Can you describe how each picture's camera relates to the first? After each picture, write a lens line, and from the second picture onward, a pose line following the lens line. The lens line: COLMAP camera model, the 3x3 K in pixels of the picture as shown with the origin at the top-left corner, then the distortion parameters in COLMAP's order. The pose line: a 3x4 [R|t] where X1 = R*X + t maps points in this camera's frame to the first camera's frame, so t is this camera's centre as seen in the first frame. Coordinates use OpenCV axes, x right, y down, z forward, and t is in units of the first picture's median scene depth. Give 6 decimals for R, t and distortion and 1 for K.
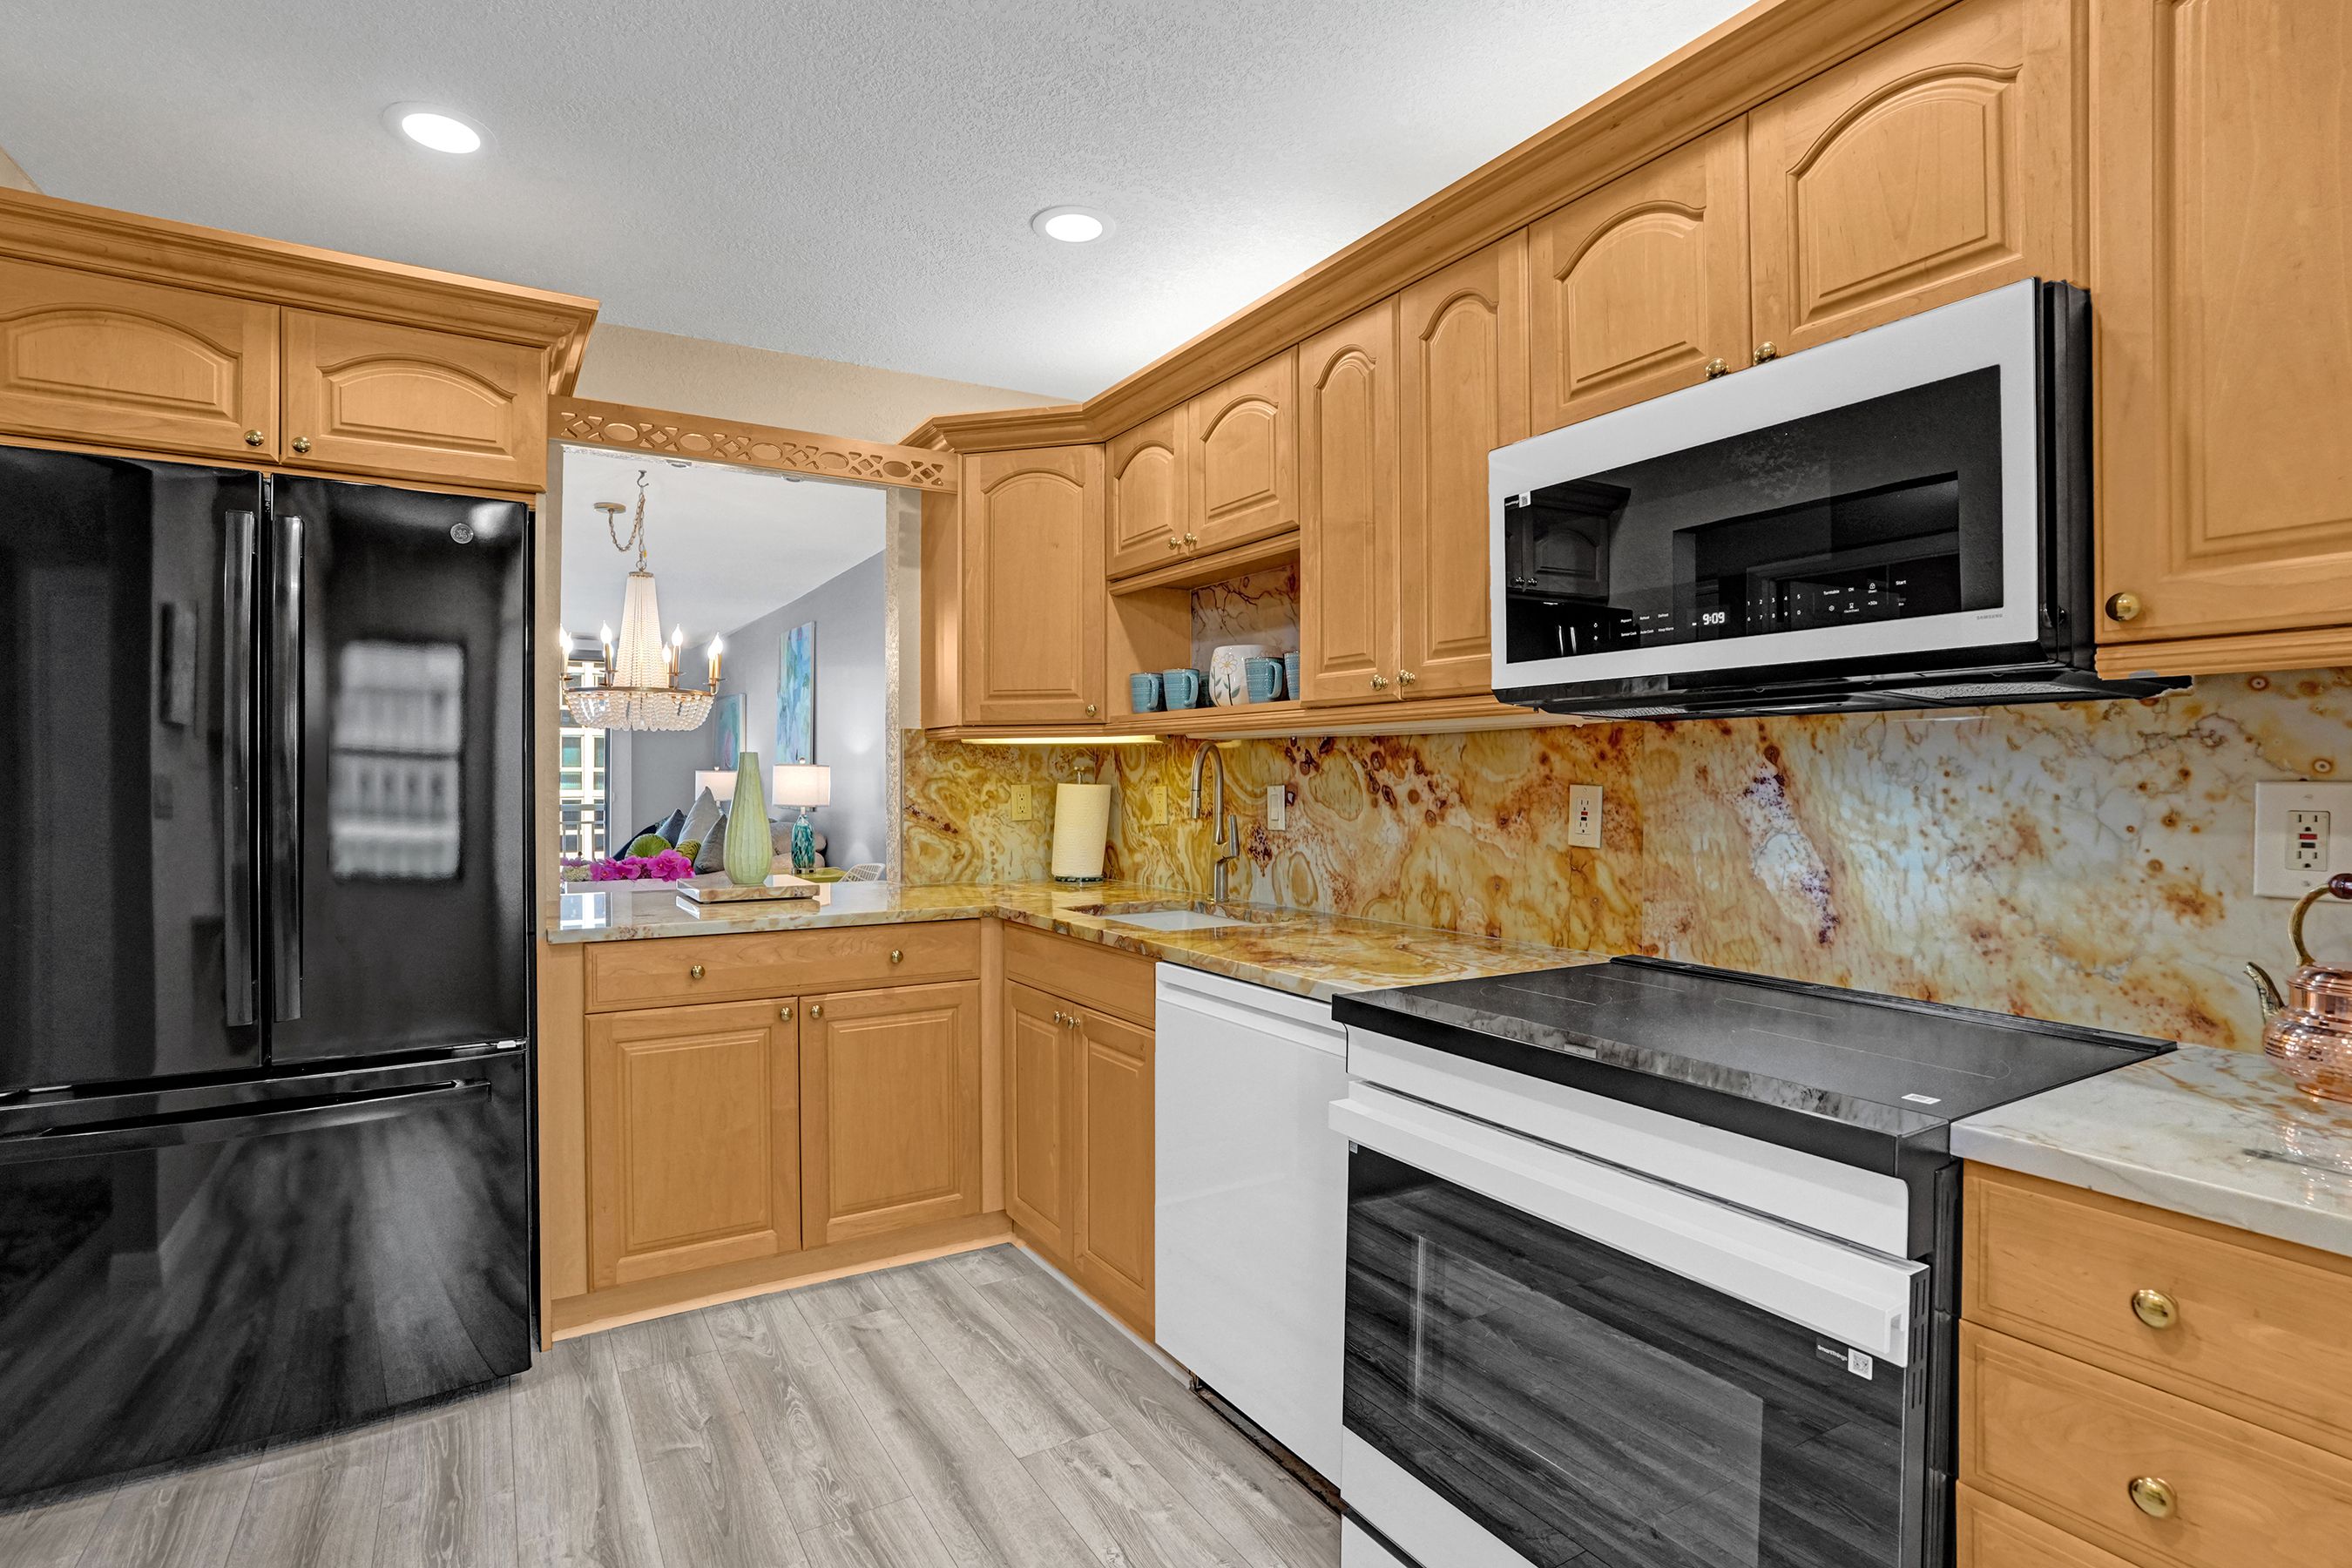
lens RADIAL K [[1119.2, 0, 1164.3], [0, 1119.2, 781.6], [0, 0, 1]] dist [-0.039076, 0.014849]
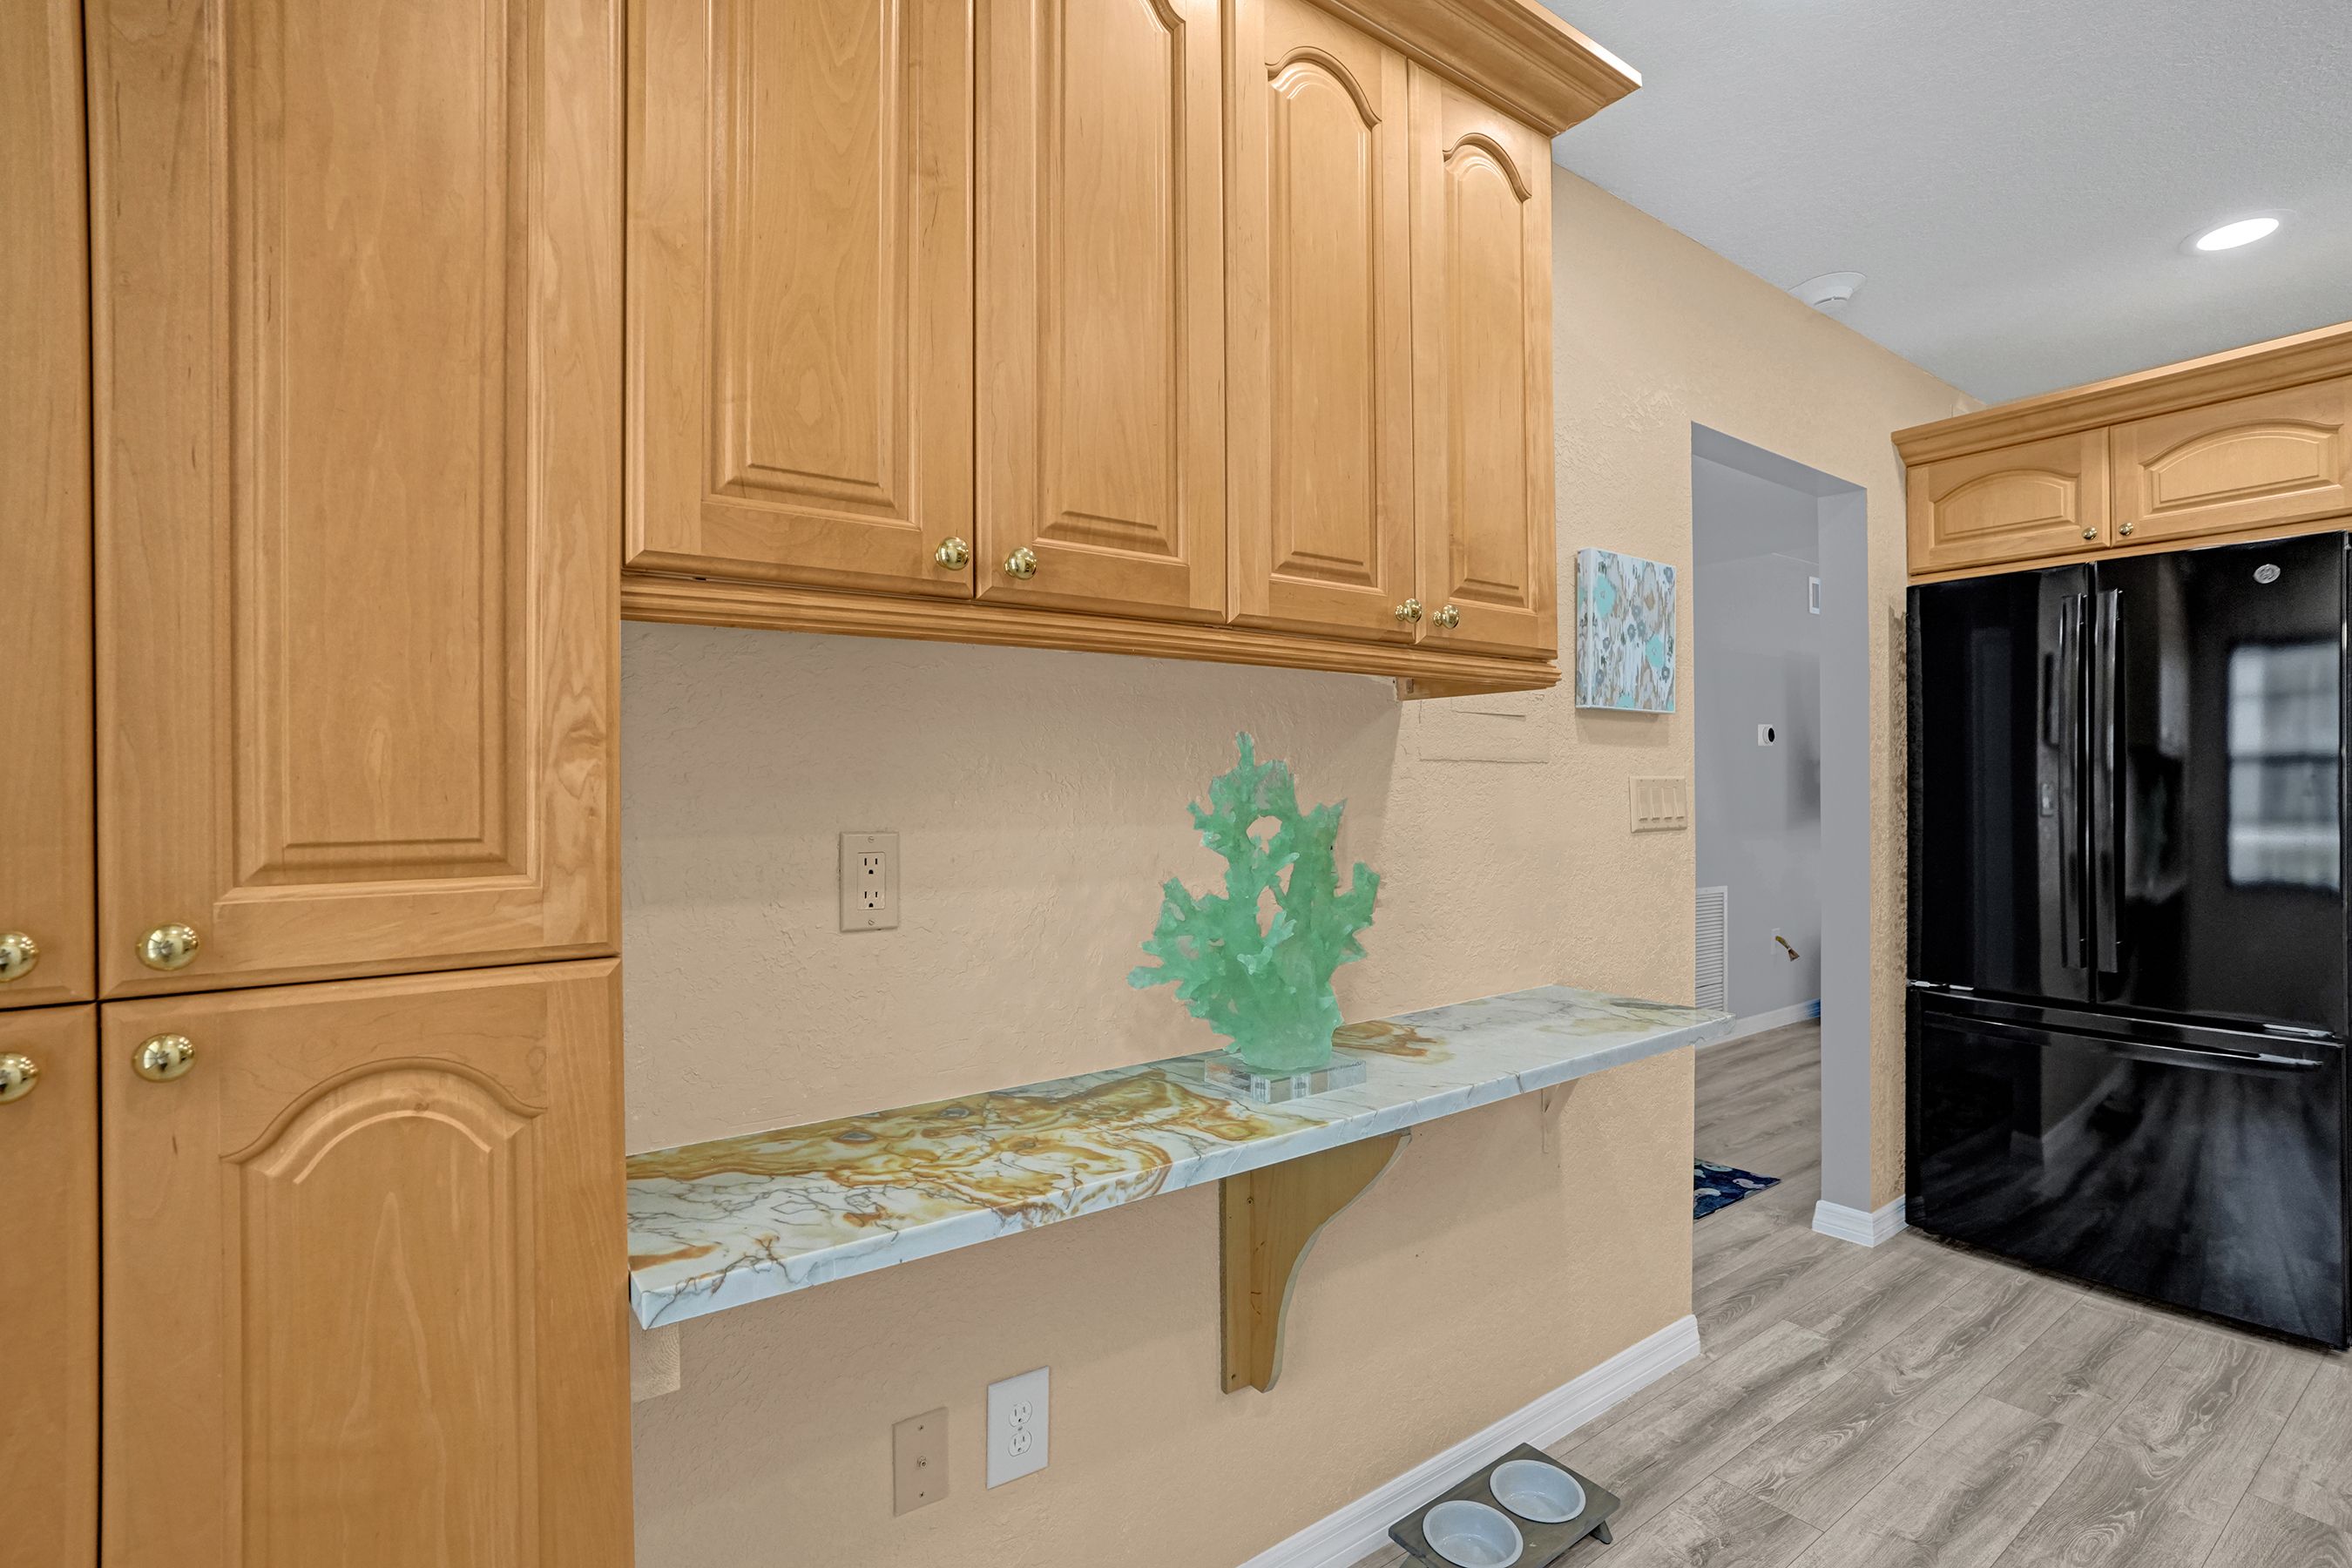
lens RADIAL K [[1119.2, 0, 1183.1], [0, 1119.2, 783.0], [0, 0, 1]] dist [-0.039076, 0.014849]
pose [[0.105551, -0.002423, -0.994411, 0.219479], [-0.002000, 0.999994, -0.002649, -0.001982], [0.994412, 0.002268, 0.105545, -0.138948]]
